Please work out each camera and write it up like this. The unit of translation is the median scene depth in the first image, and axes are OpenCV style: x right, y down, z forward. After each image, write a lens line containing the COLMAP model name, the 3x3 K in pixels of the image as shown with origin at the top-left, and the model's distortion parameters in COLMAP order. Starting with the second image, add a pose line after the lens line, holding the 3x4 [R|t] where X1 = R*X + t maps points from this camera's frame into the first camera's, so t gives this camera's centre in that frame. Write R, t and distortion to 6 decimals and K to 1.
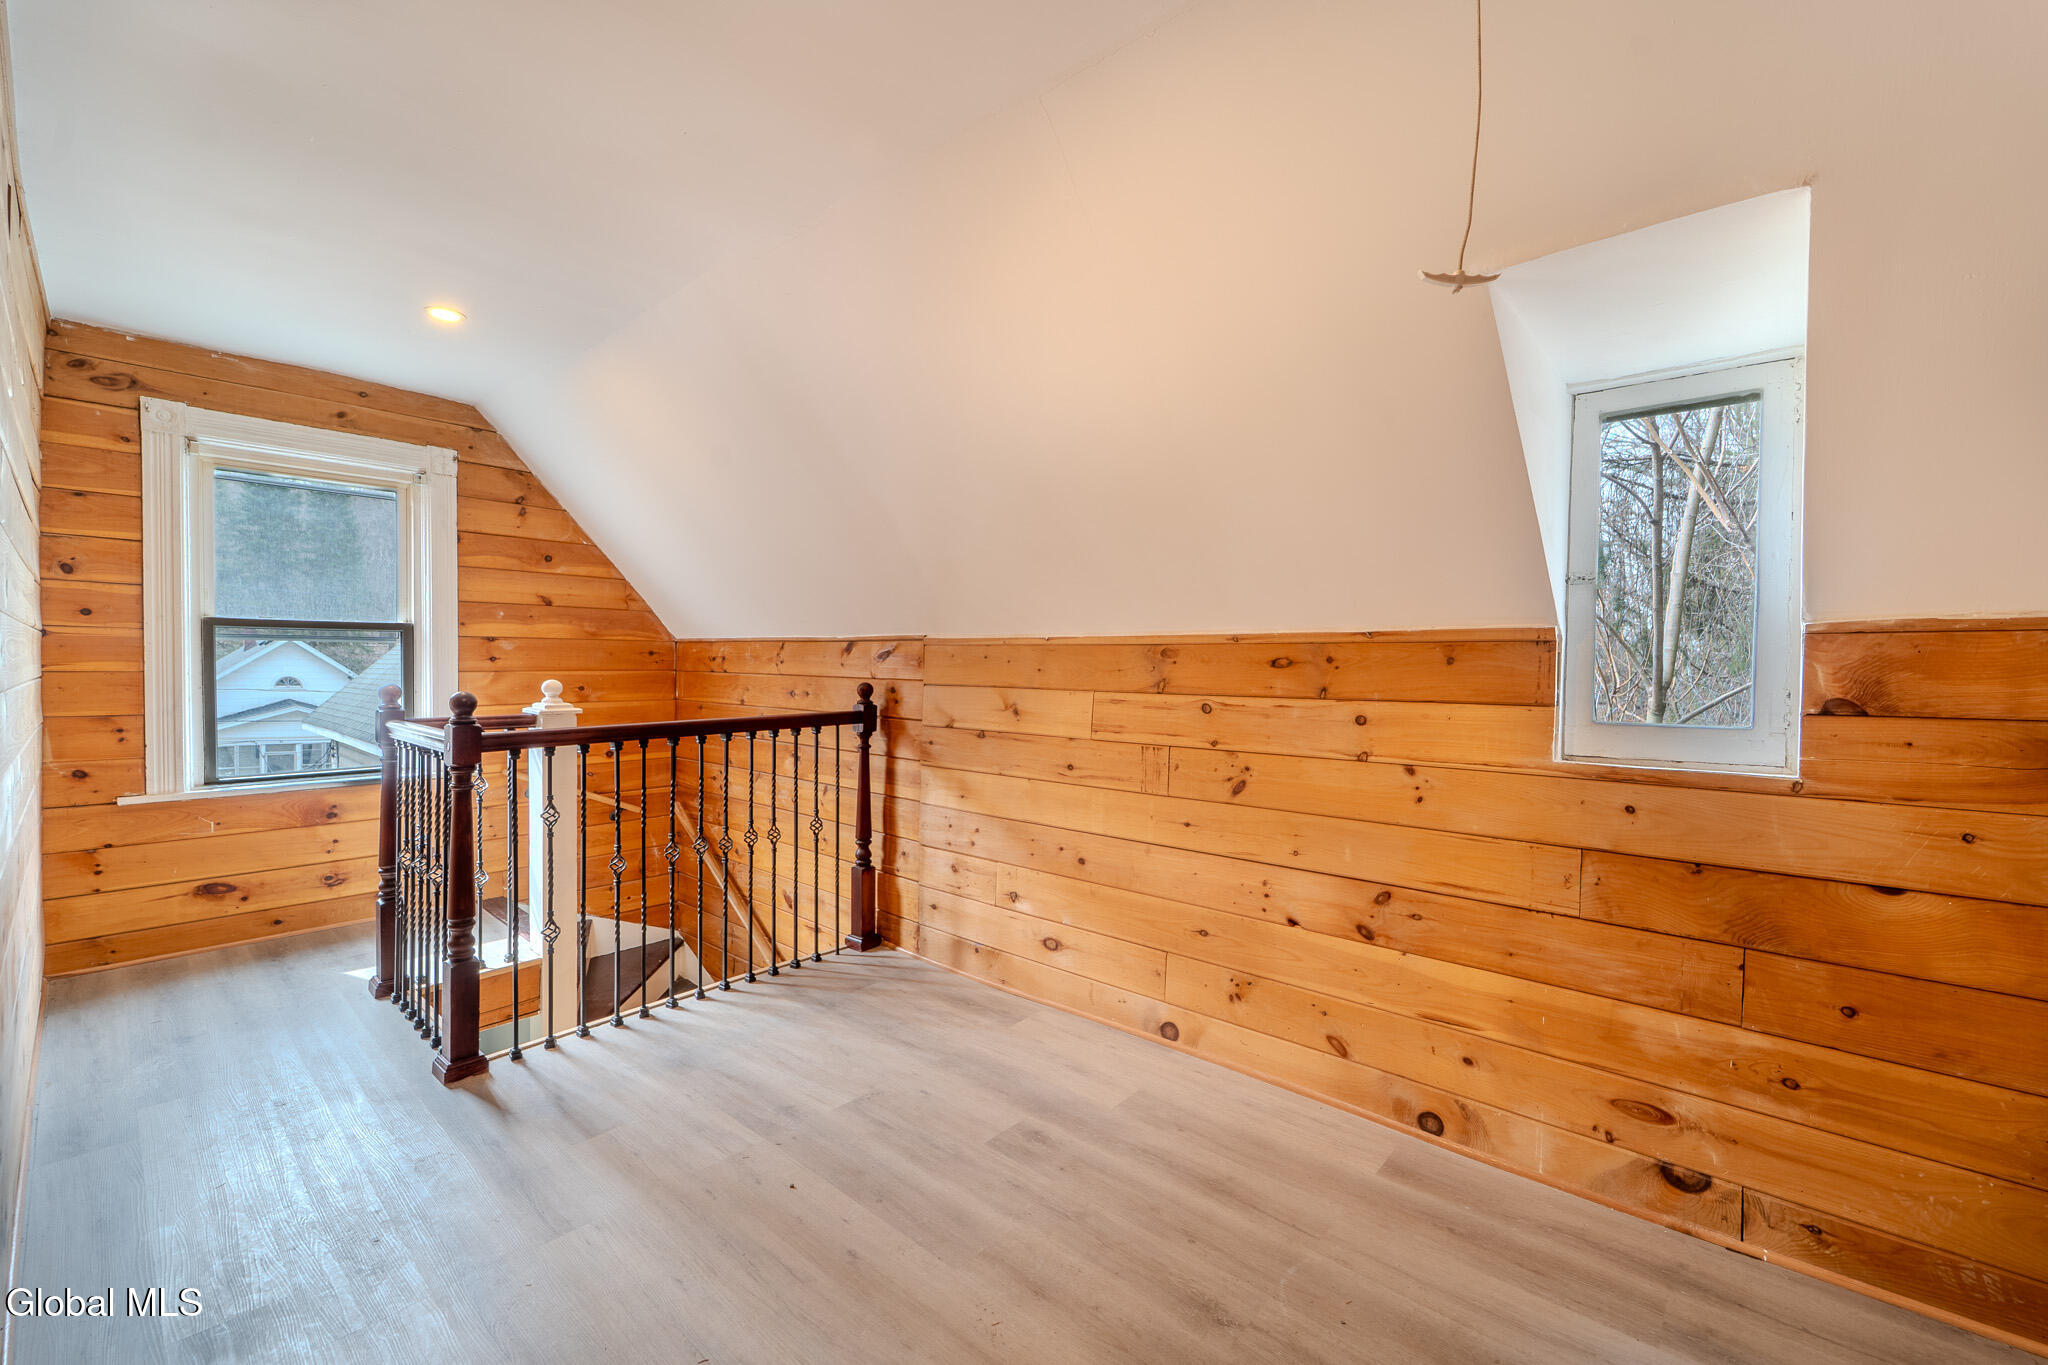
lens RADIAL K [[829.1, 0, 1028.3], [0, 829.1, 679.4], [0, 0, 1]] dist [0.005192, -0.003180]
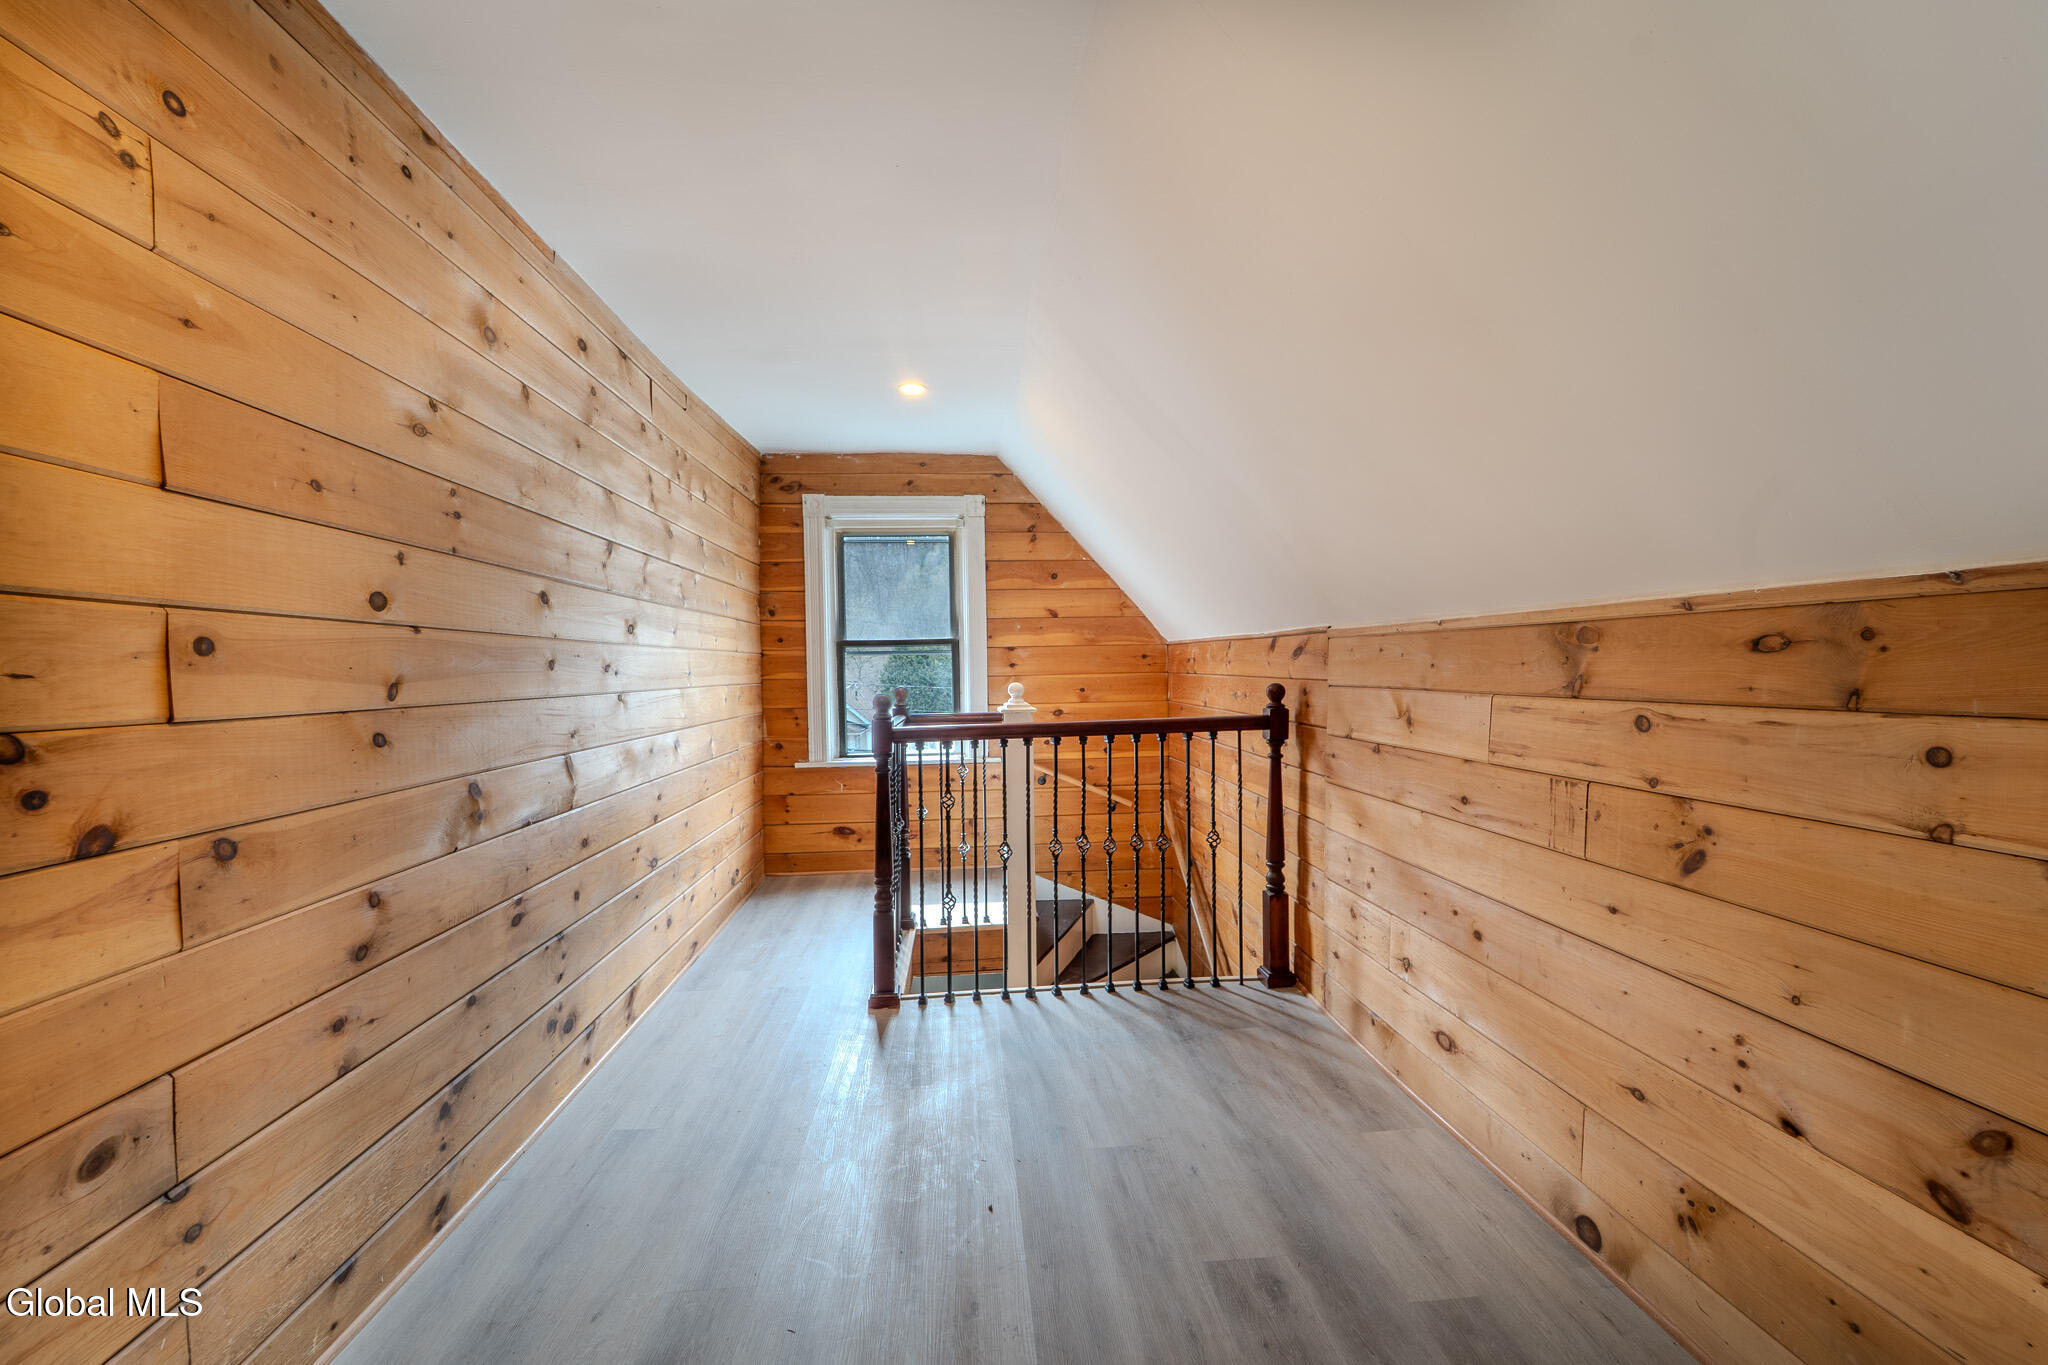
lens RADIAL K [[829.1, 0, 1023.6], [0, 829.1, 678.9], [0, 0, 1]] dist [0.005192, -0.003180]
pose [[0.720850, -0.009910, -0.693020, 0.253094], [0.009400, 0.999946, -0.004521, 0.000898], [0.693027, -0.003255, 0.720904, 0.205497]]
